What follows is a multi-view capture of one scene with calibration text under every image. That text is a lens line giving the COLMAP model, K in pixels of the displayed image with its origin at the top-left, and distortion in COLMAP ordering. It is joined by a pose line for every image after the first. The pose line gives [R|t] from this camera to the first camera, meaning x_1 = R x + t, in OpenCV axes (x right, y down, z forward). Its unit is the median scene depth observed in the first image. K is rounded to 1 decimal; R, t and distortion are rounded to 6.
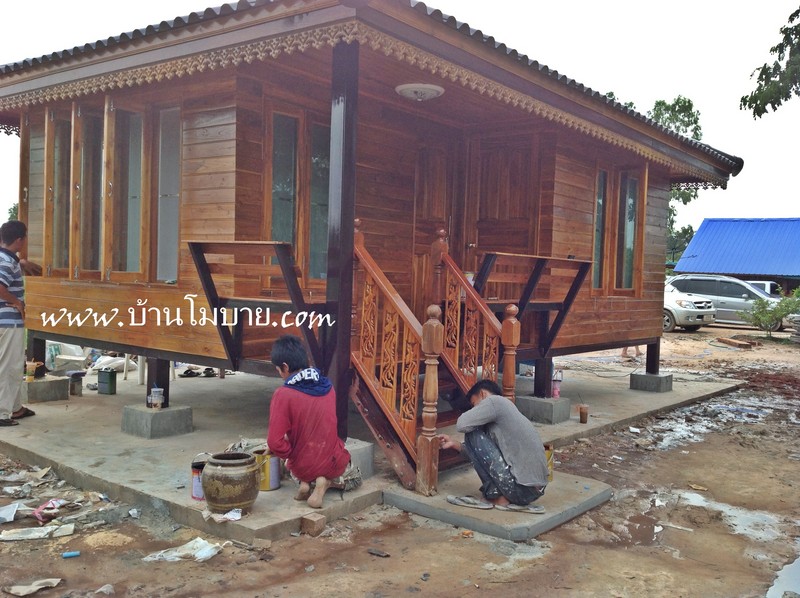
lens RADIAL K [[778.5, 0, 400.0], [0, 778.5, 299.0], [0, 0, 1]] dist [0.006991, 0.014201]
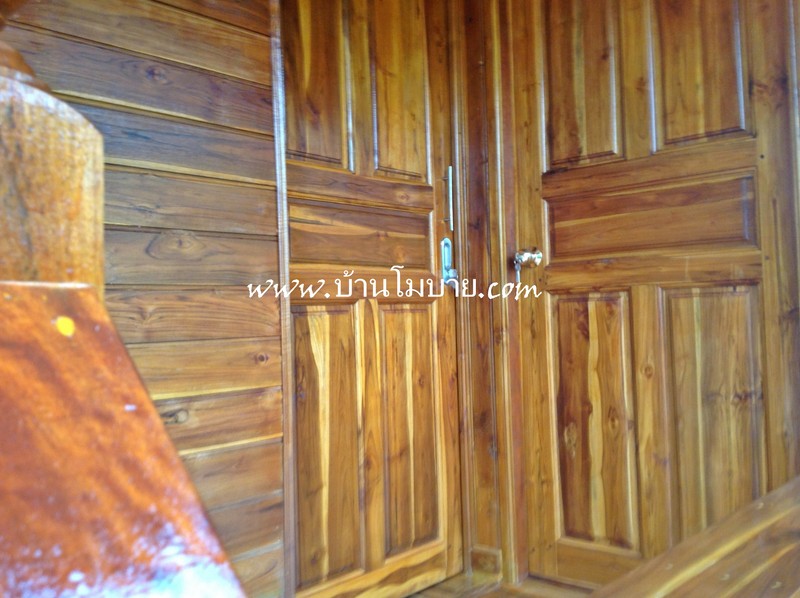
lens RADIAL K [[778.5, 0, 400.0], [0, 778.5, 299.0], [0, 0, 1]] dist [0.006991, 0.014201]
pose [[0.992831, -0.070691, -0.096386, 0.072522], [0.065005, 0.996024, -0.060919, -0.040736], [0.100309, 0.054217, 0.993478, 0.723968]]
